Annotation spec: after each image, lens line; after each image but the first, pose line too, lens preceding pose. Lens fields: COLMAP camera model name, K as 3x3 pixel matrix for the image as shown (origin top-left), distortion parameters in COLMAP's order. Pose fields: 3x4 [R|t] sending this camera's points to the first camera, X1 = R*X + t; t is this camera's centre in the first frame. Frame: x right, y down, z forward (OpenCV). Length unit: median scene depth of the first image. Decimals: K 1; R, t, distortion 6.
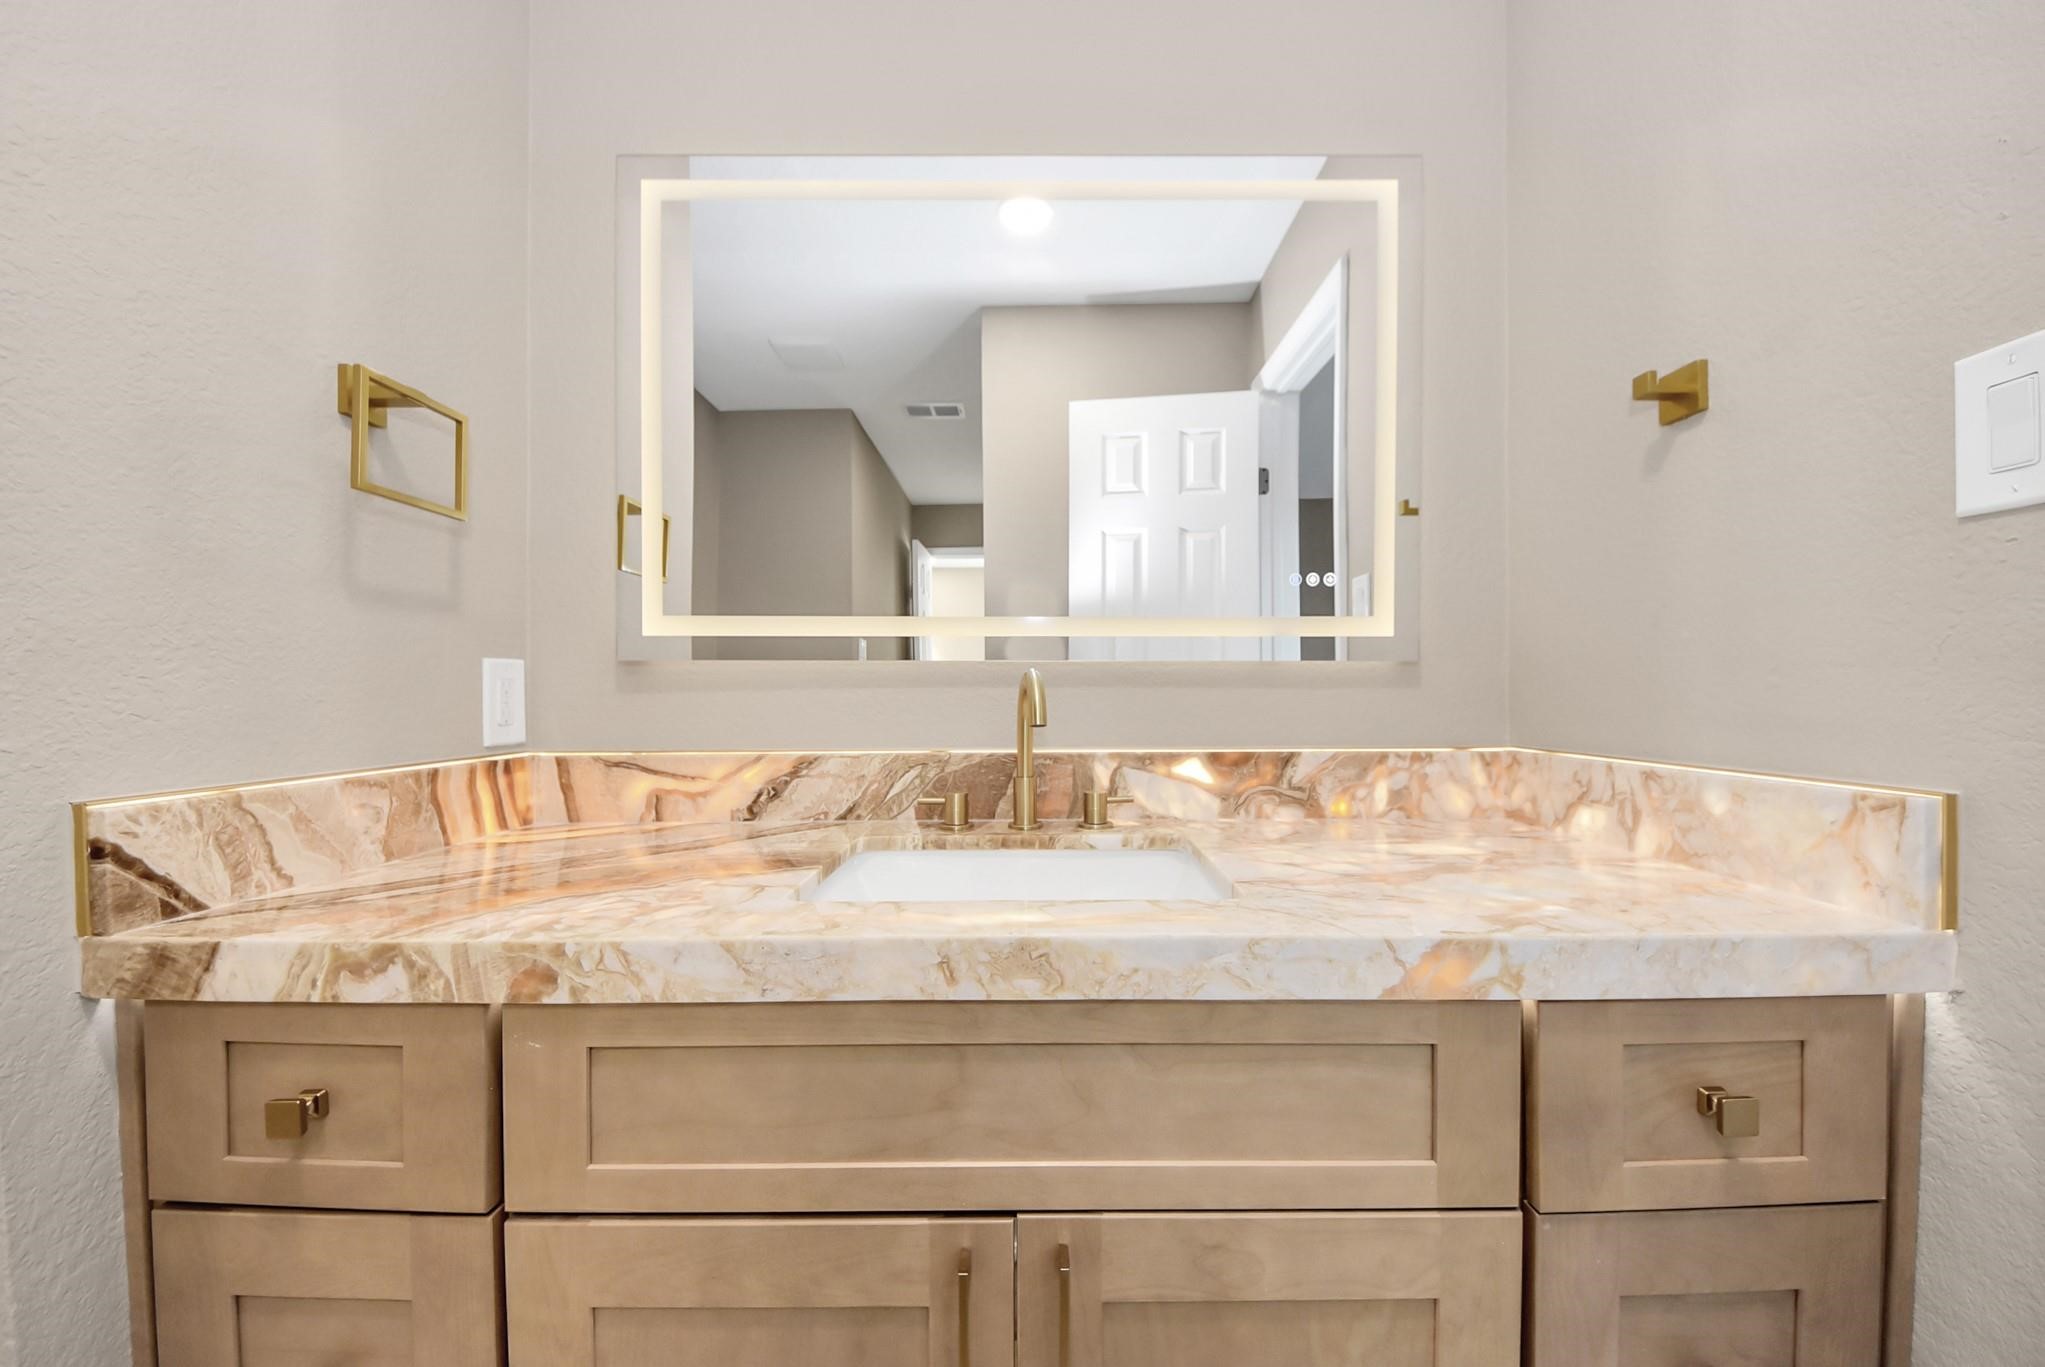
lens RADIAL K [[759.1, 0, 1028.5], [0, 759.1, 698.6], [0, 0, 1]] dist [0.003996, -0.002987]
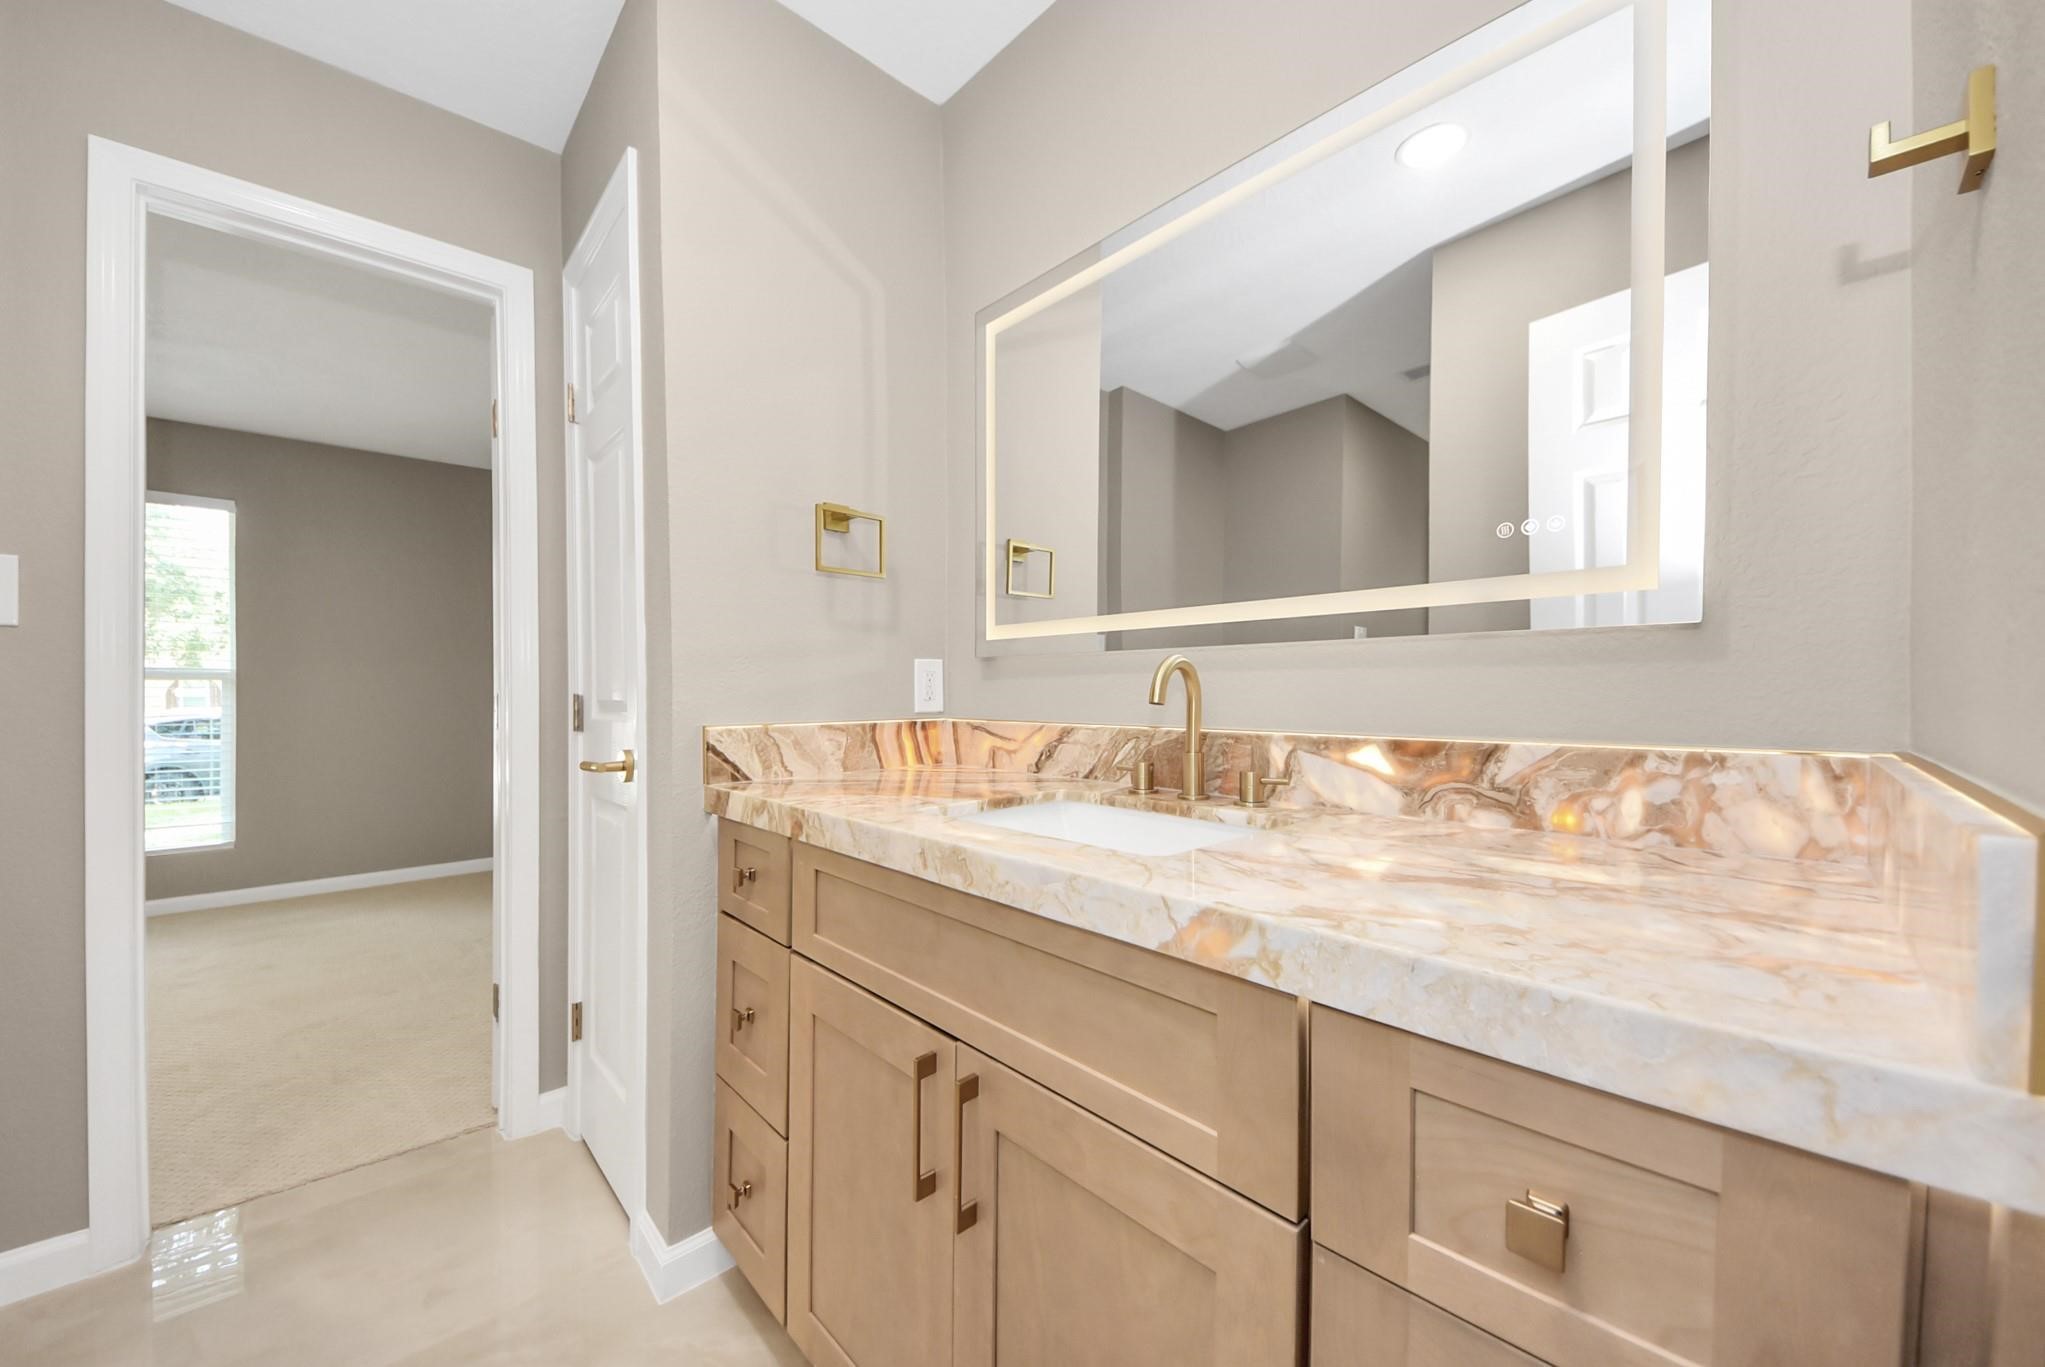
lens RADIAL K [[759.1, 0, 1012.1], [0, 759.1, 685.0], [0, 0, 1]] dist [0.003996, -0.002987]
pose [[0.672881, -0.003653, -0.739742, 0.789305], [-0.003442, 0.999962, -0.008069, 0.020521], [0.739743, 0.007975, 0.672843, 0.088037]]
